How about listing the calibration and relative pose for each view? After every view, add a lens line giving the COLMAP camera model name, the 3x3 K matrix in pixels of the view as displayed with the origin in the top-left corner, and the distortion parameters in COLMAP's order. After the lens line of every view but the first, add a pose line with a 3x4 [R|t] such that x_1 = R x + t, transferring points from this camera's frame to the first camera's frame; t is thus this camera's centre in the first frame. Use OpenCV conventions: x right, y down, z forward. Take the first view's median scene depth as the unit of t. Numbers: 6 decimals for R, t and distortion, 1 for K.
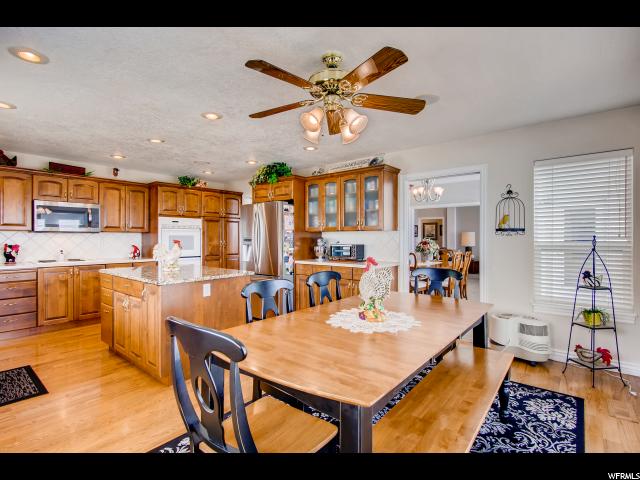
lens RADIAL K [[311.8, 0, 317.7], [0, 311.8, 237.3], [0, 0, 1]] dist [0.003317, -0.004987]
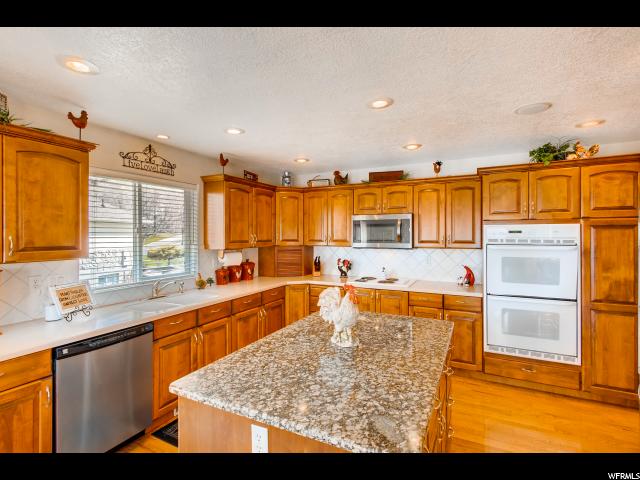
lens RADIAL K [[311.8, 0, 315.4], [0, 311.8, 234.7], [0, 0, 1]] dist [0.003317, -0.004987]
pose [[0.207604, -0.000581, -0.978213, 0.022881], [0.001358, 0.999999, -0.000306, -0.053100], [0.978212, -0.001265, 0.207604, 0.618644]]
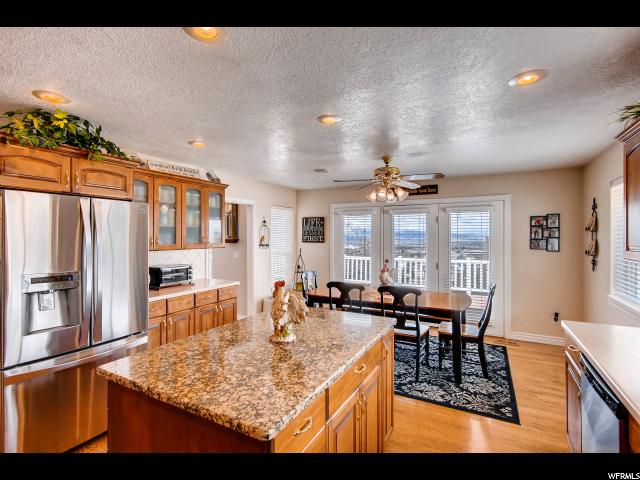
lens RADIAL K [[311.8, 0, 315.7], [0, 311.8, 240.8], [0, 0, 1]] dist [0.003317, -0.004987]
pose [[-0.171805, -0.012852, 0.985047, -0.746489], [0.003745, 0.999899, 0.013699, -0.050802], [-0.985124, 0.006043, -0.171740, 0.760666]]
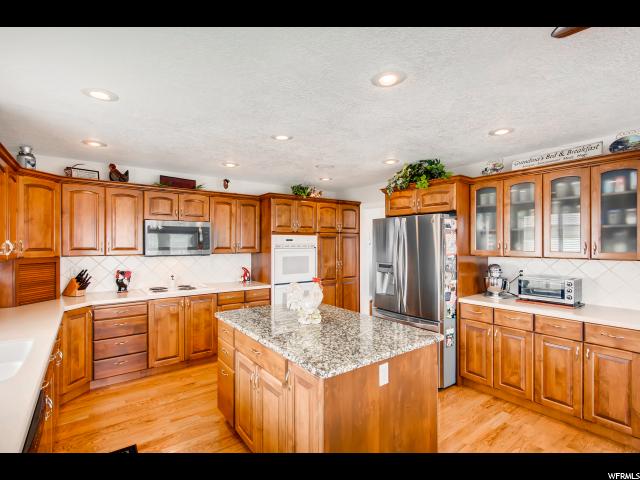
lens RADIAL K [[311.8, 0, 319.2], [0, 311.8, 243.1], [0, 0, 1]] dist [0.003317, -0.004987]
pose [[0.969502, -0.001274, -0.245079, -0.204869], [0.001190, 0.999999, -0.000490, -0.048602], [0.245080, 0.000183, 0.969503, 0.248829]]
